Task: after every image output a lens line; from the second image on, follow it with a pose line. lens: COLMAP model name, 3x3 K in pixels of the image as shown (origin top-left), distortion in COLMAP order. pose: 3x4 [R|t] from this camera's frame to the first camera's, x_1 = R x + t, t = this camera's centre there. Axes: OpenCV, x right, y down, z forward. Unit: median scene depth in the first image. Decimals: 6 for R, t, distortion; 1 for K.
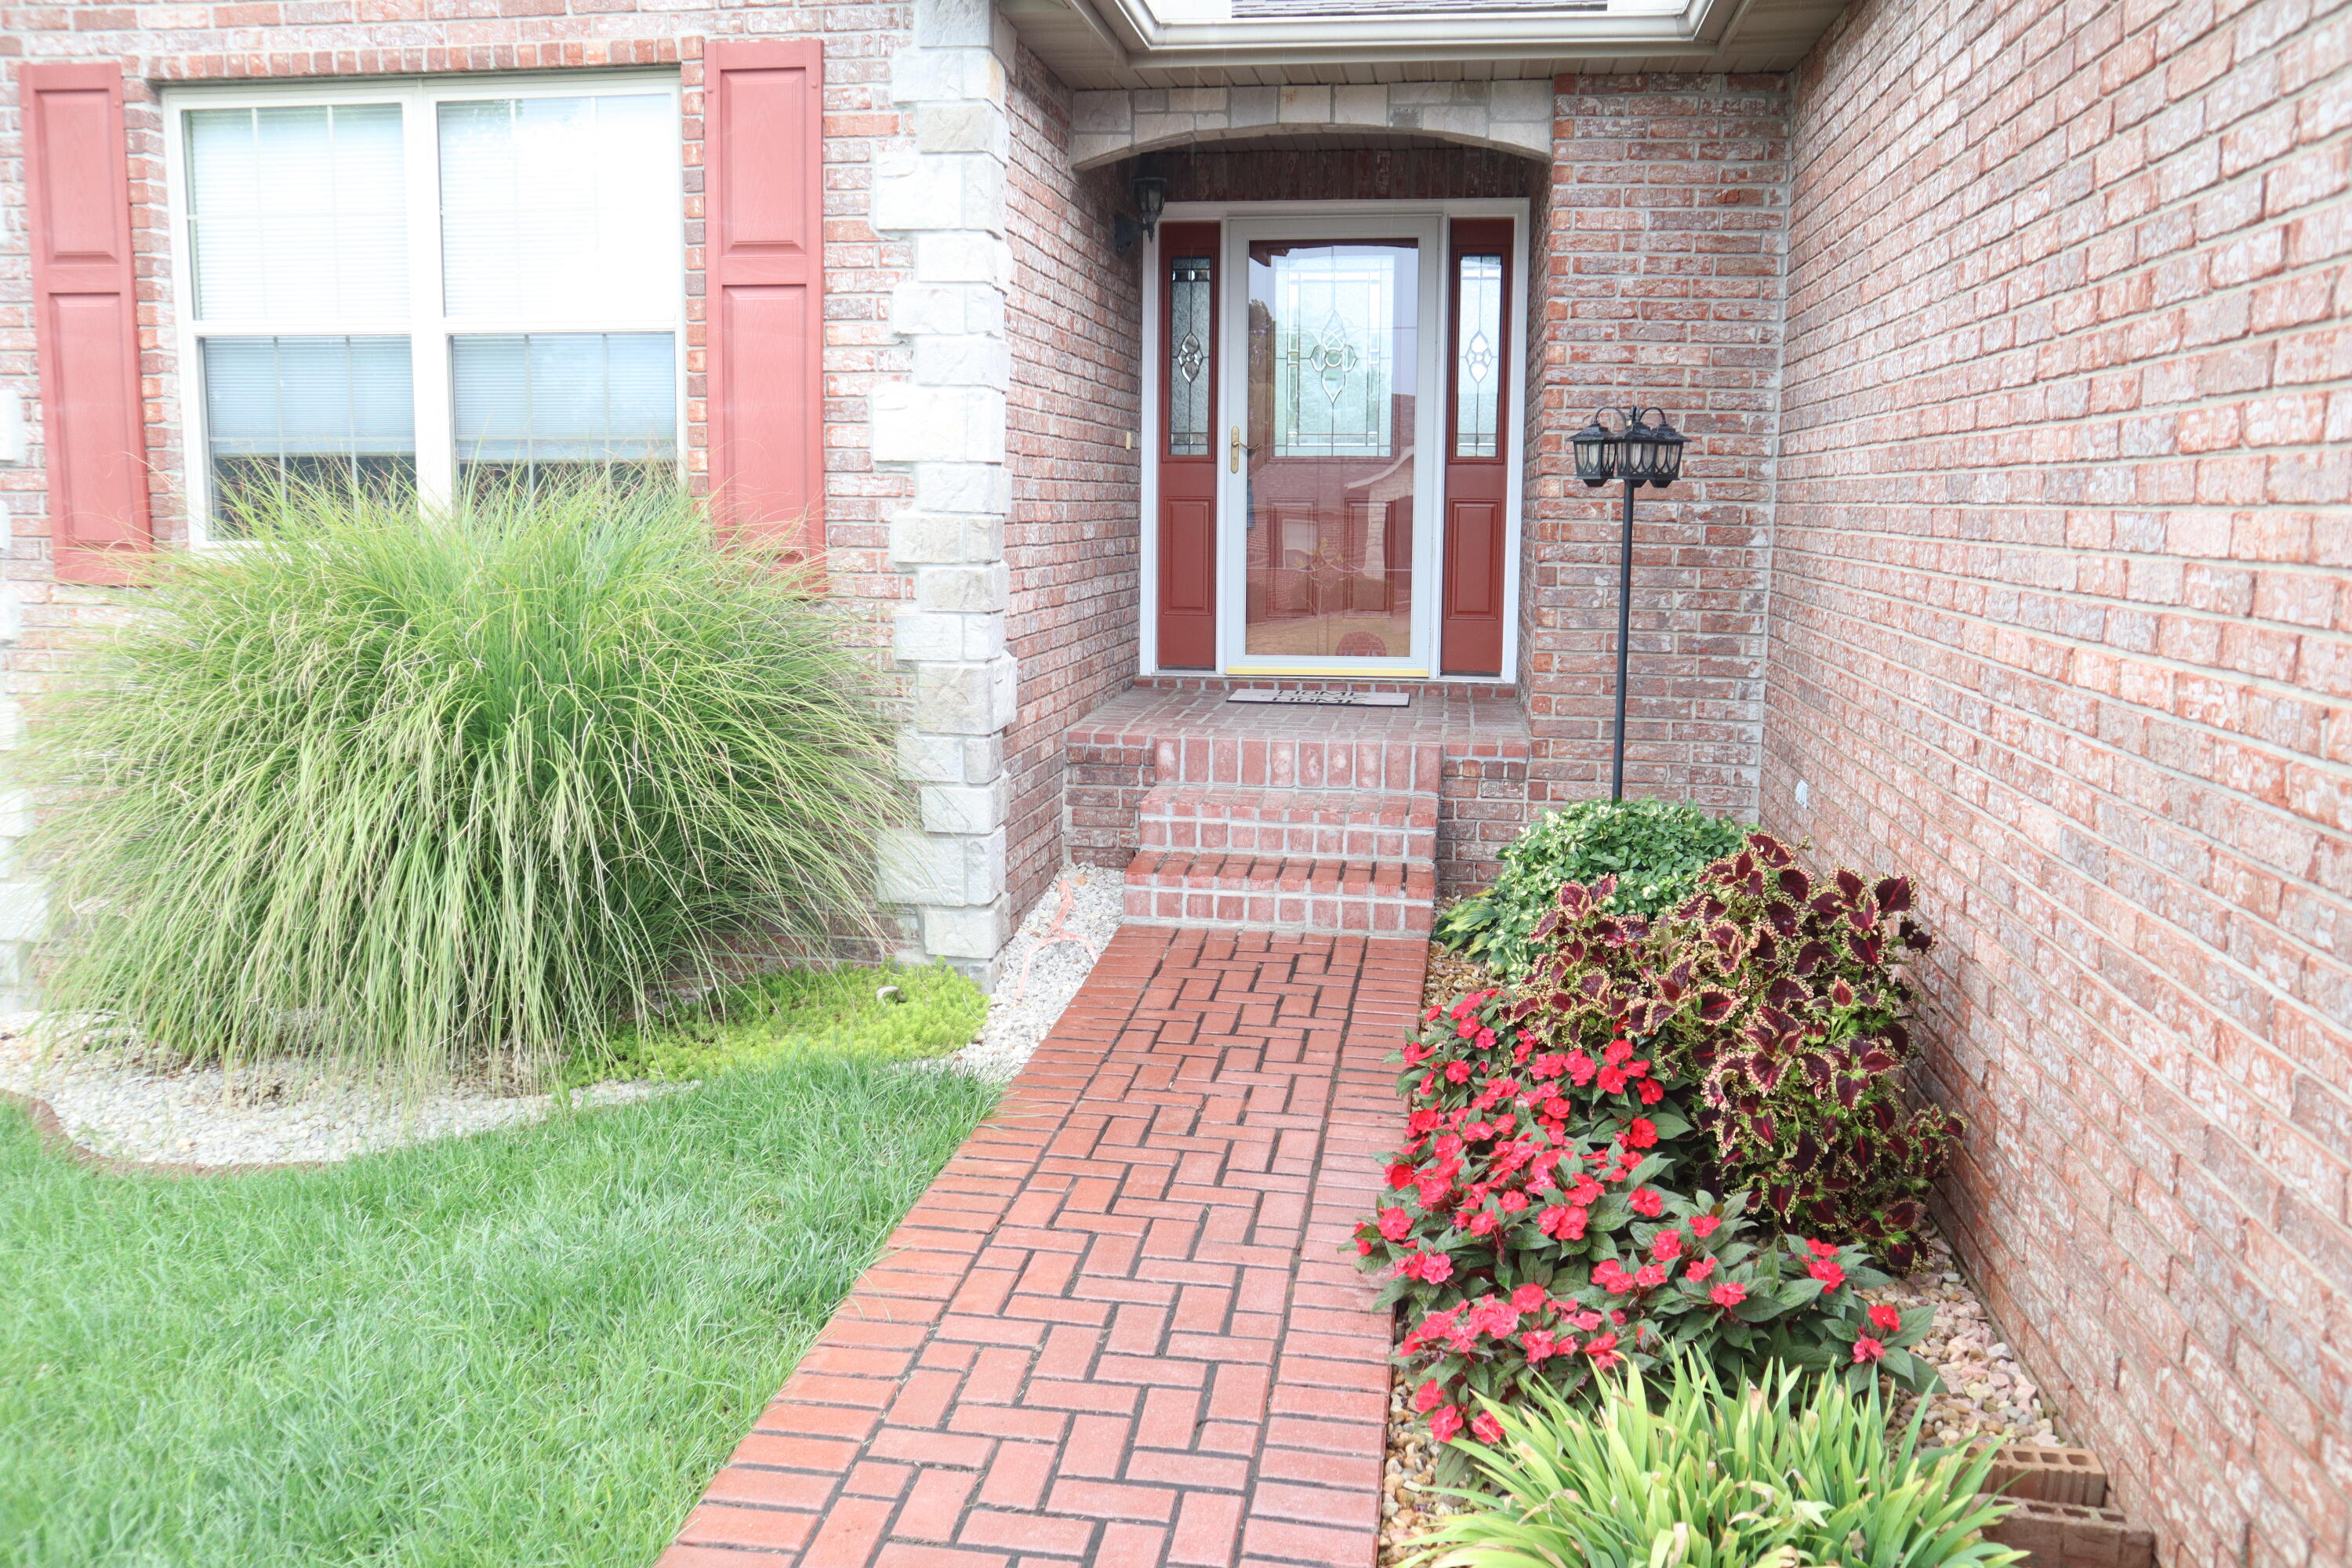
lens RADIAL K [[1876.1, 0, 1176.0], [0, 1876.1, 784.0], [0, 0, 1]] dist [-0.098435, 0.098816]
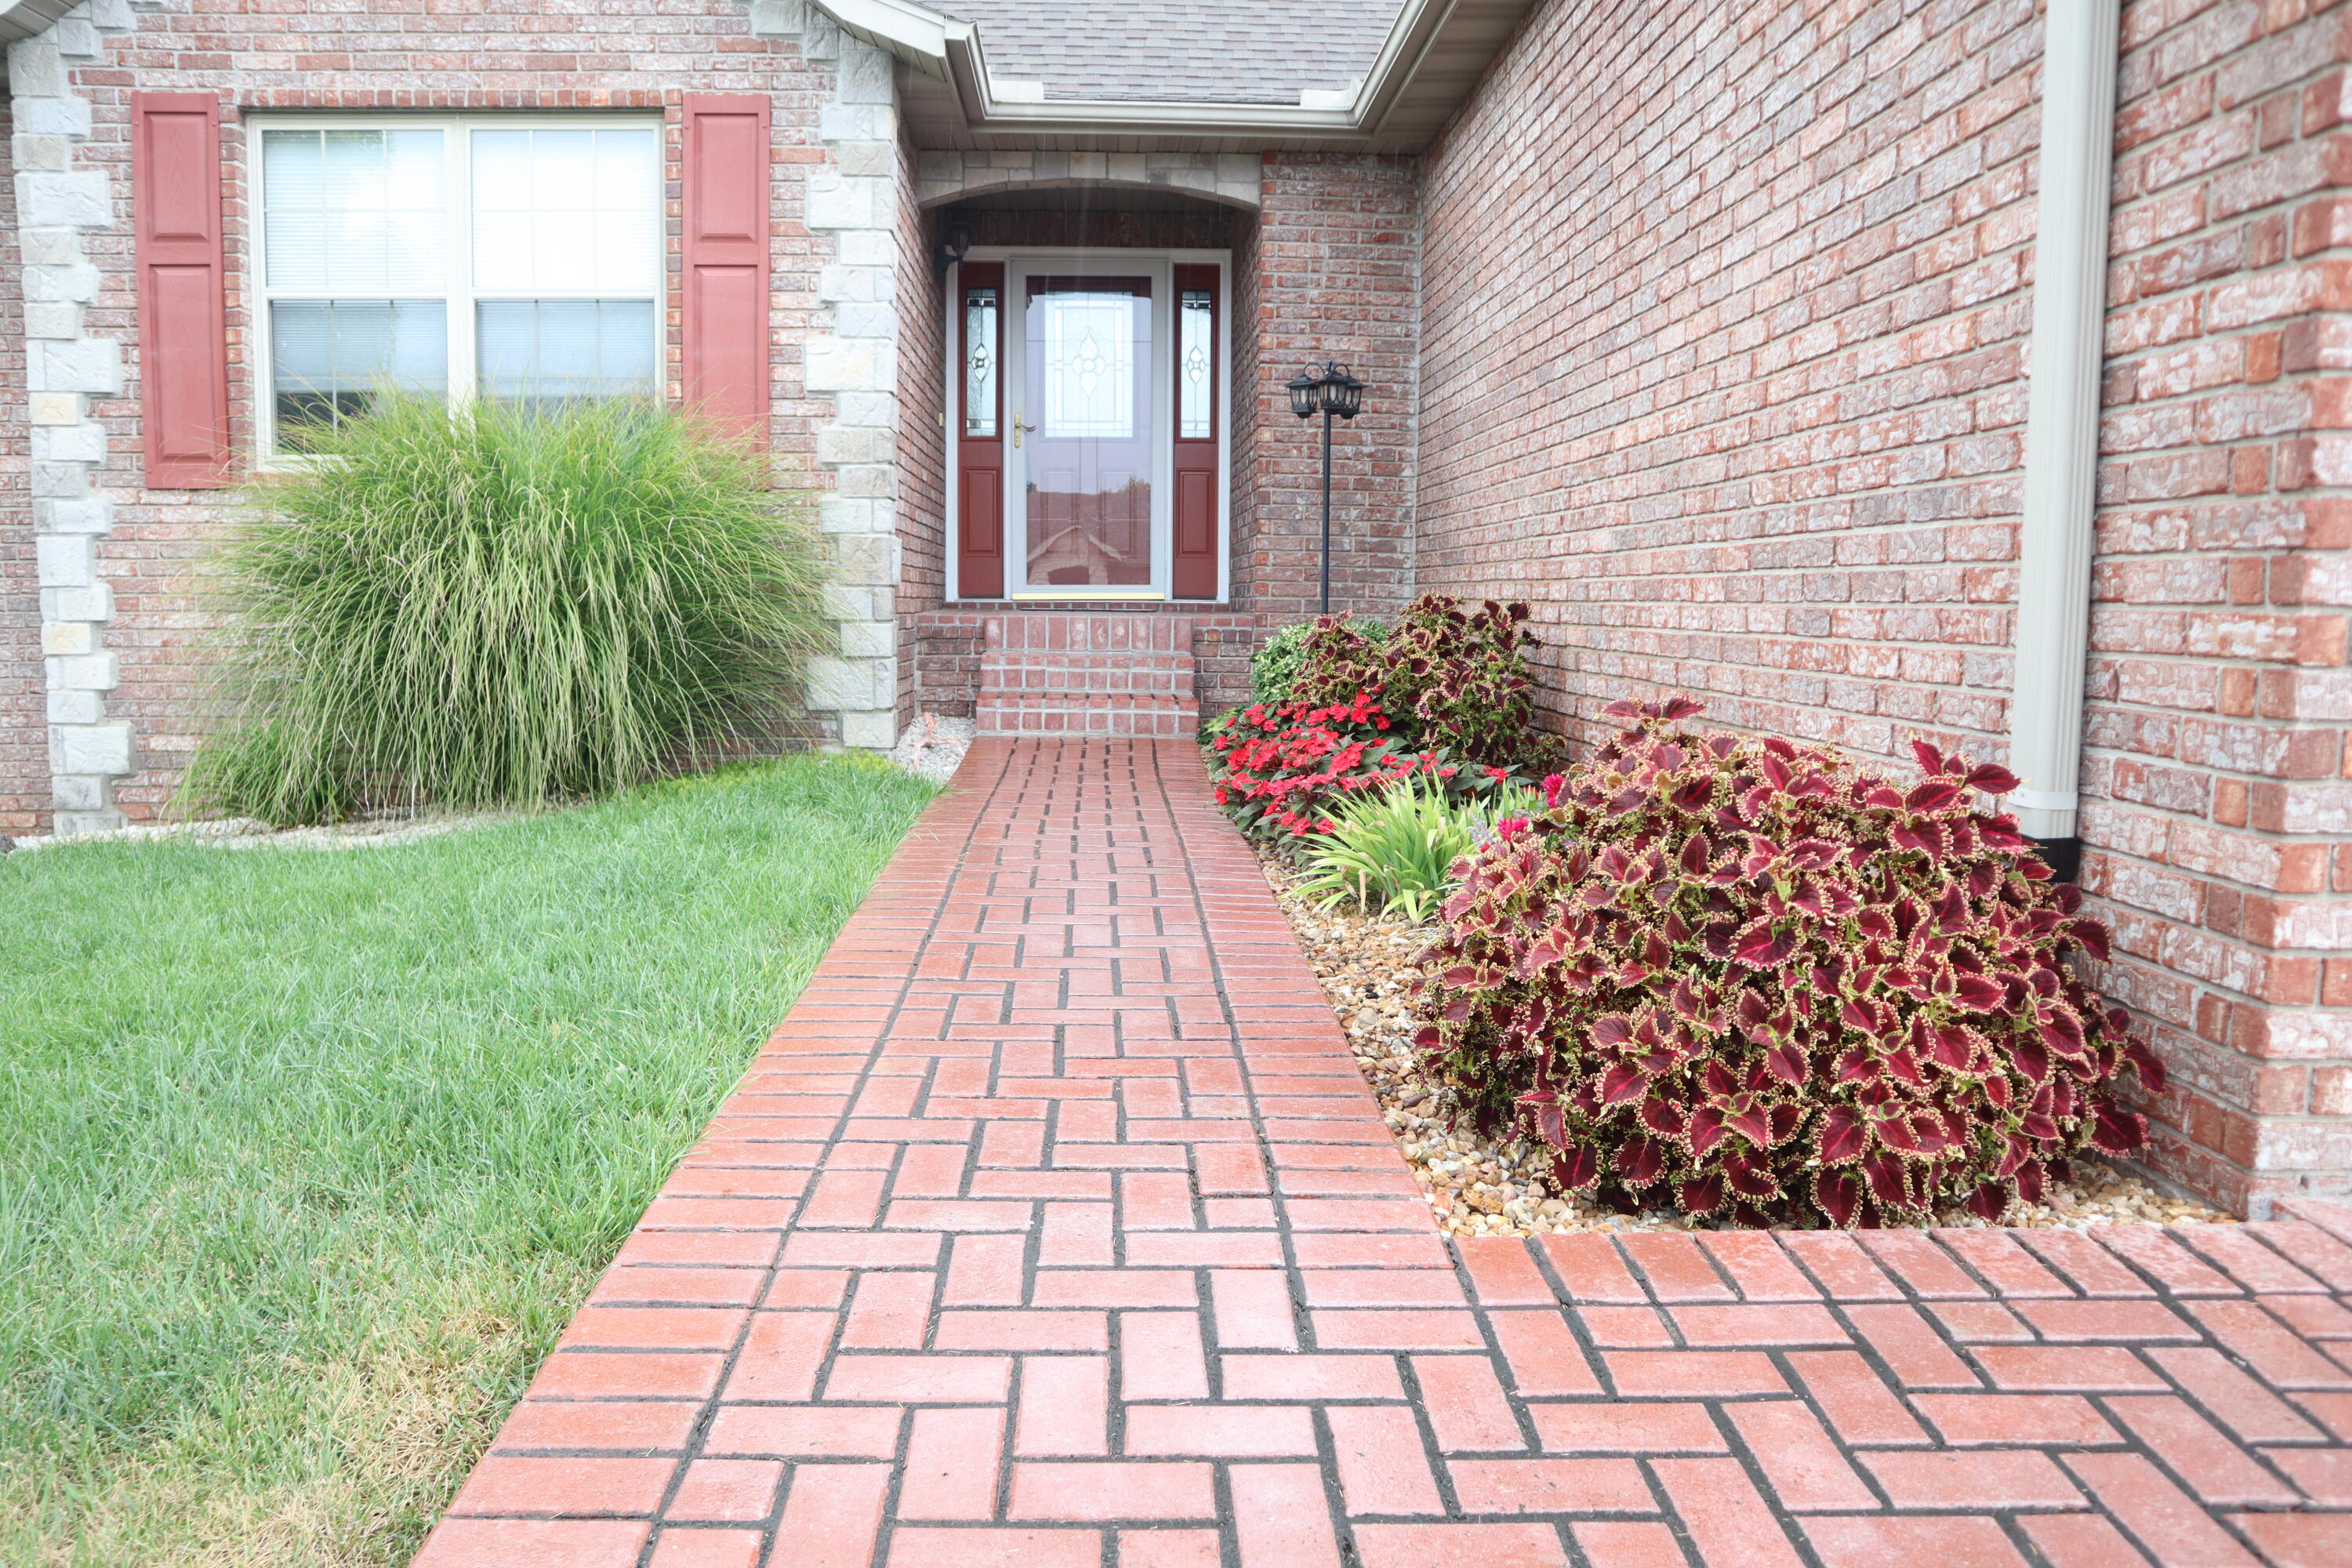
lens RADIAL K [[1699.0, 0, 1166.2], [0, 1699.0, 789.4], [0, 0, 1]] dist [-0.124063, 0.082945]
pose [[0.981867, -0.020886, 0.188416, -0.134260], [0.028252, 0.998934, -0.036496, 0.172348], [-0.187453, 0.041157, 0.981411, -0.265767]]
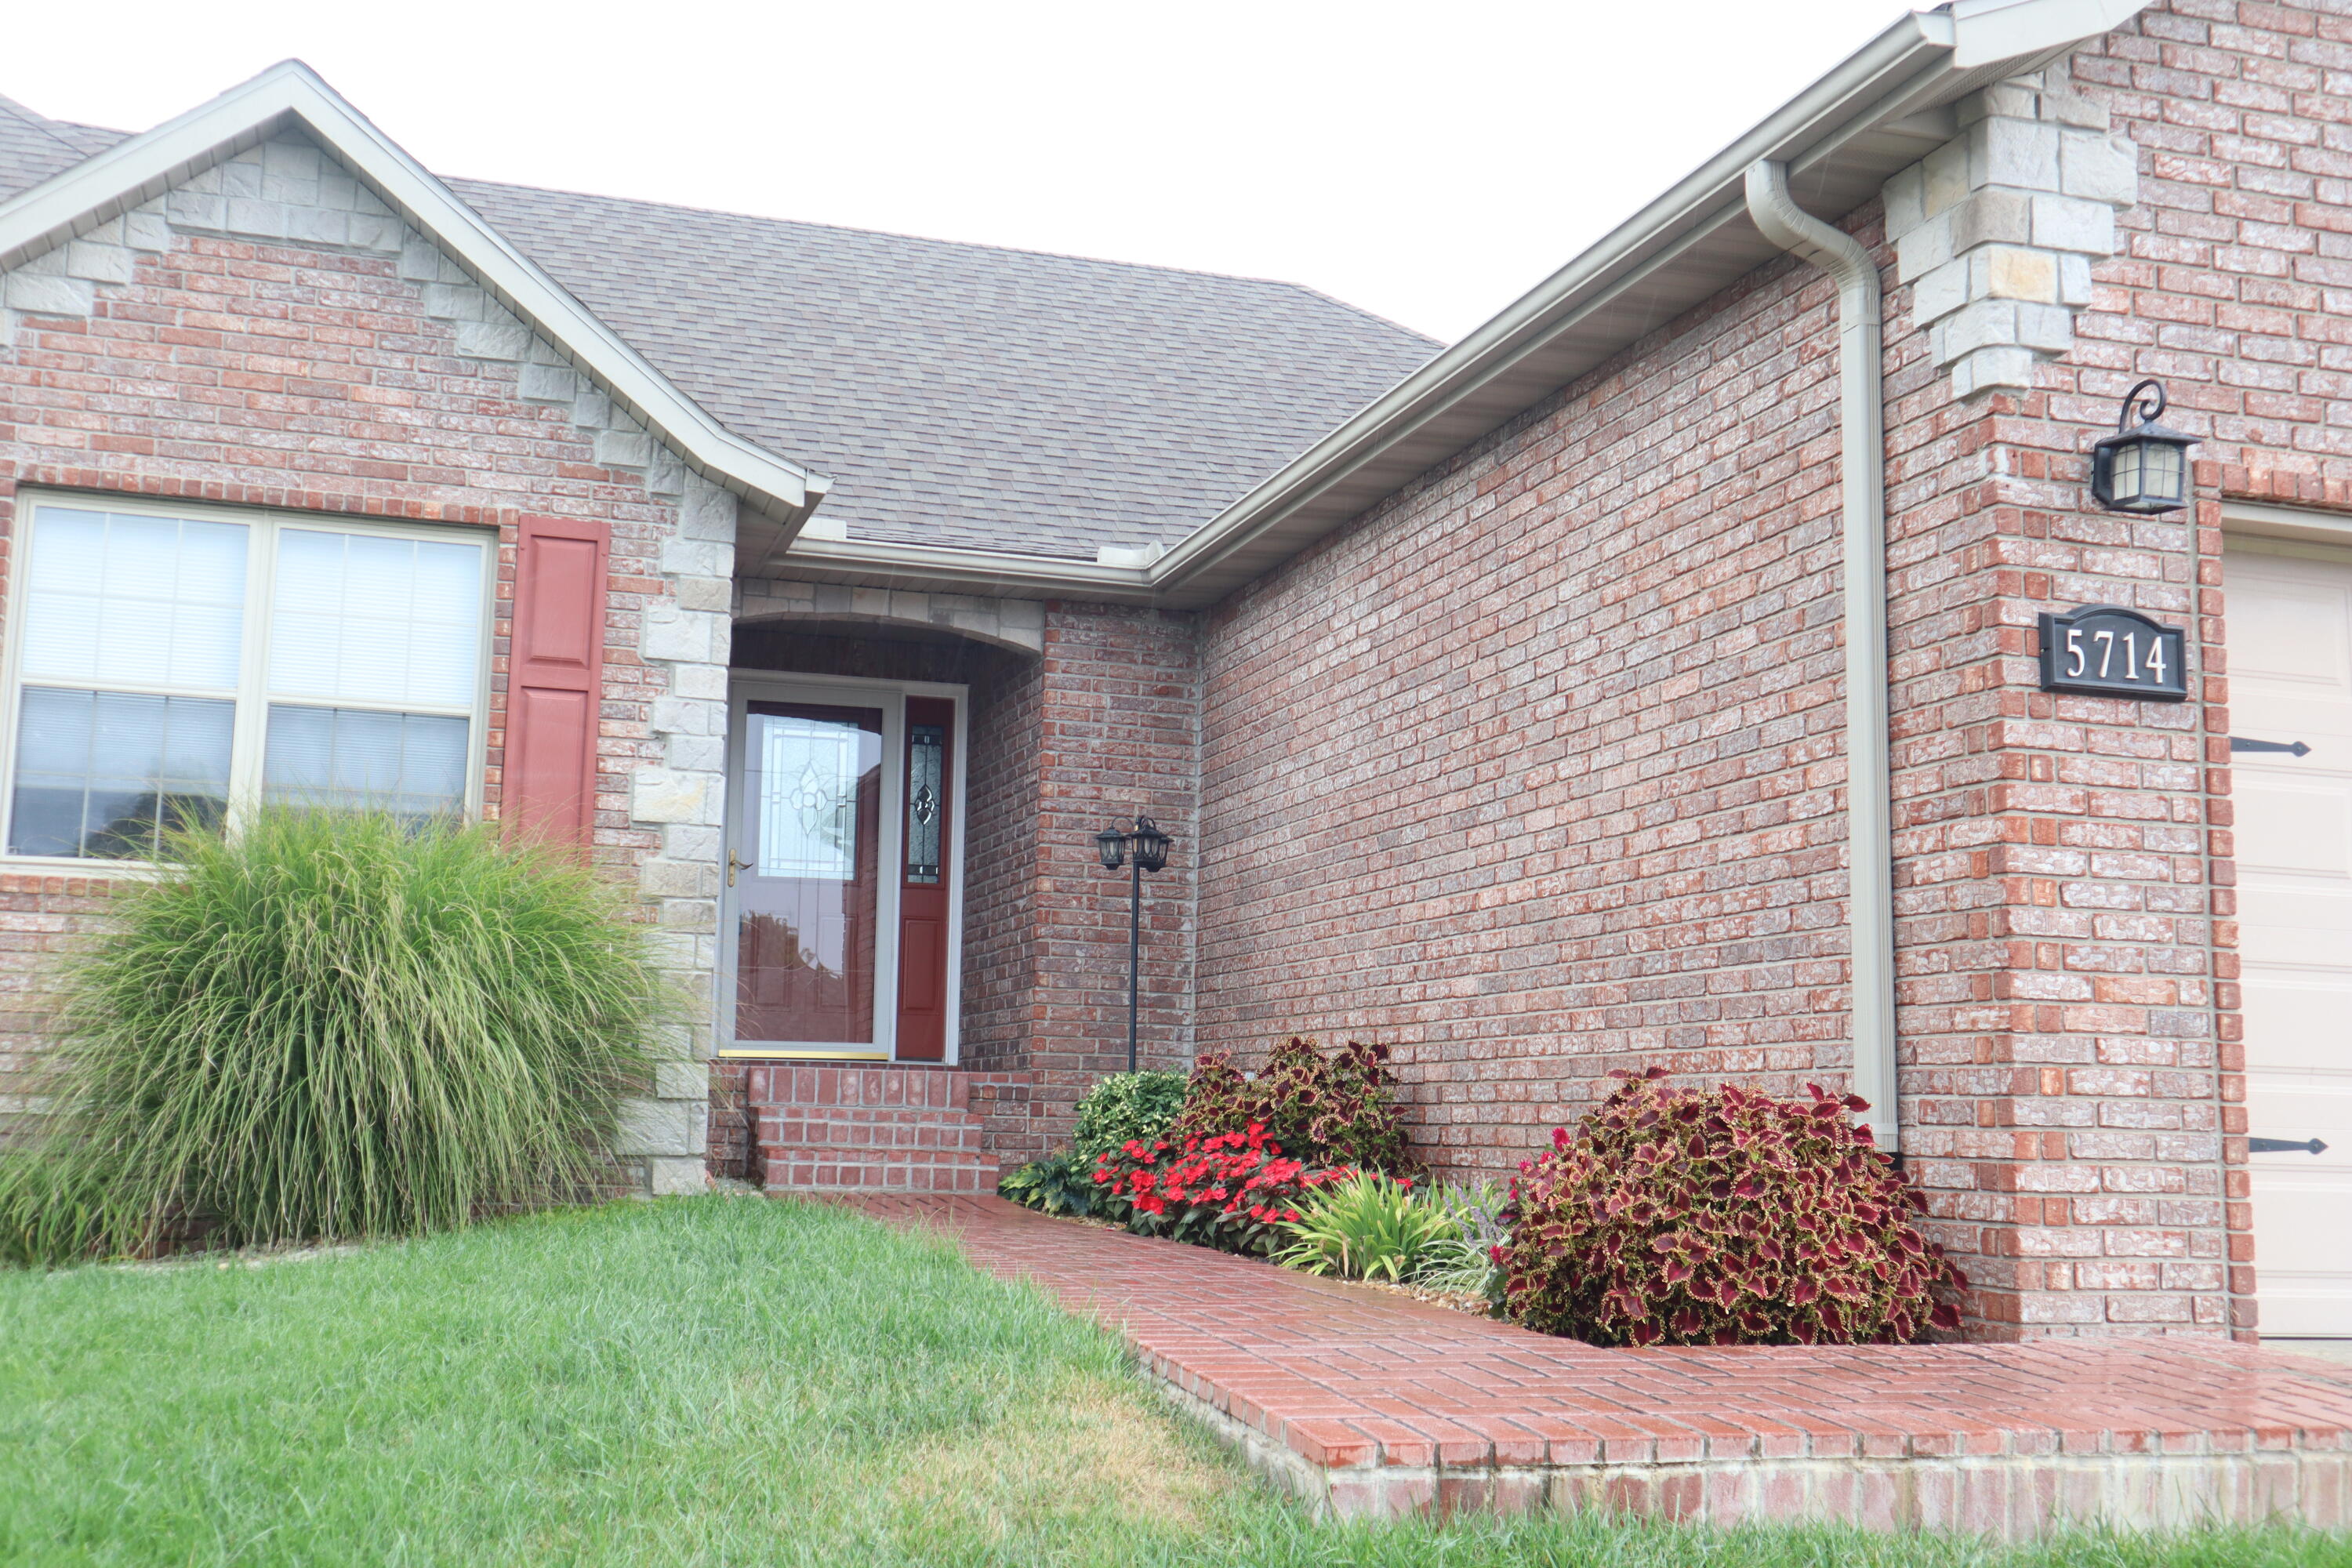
lens RADIAL K [[2478.1, 0, 1180.0], [0, 2478.1, 749.9], [0, 0, 1]] dist [-0.031563, 0.014958]
pose [[0.896093, 0.076787, 0.437174, -0.571051], [0.054960, 0.958148, -0.280948, 0.293109], [-0.440450, 0.275783, 0.854369, -0.700595]]
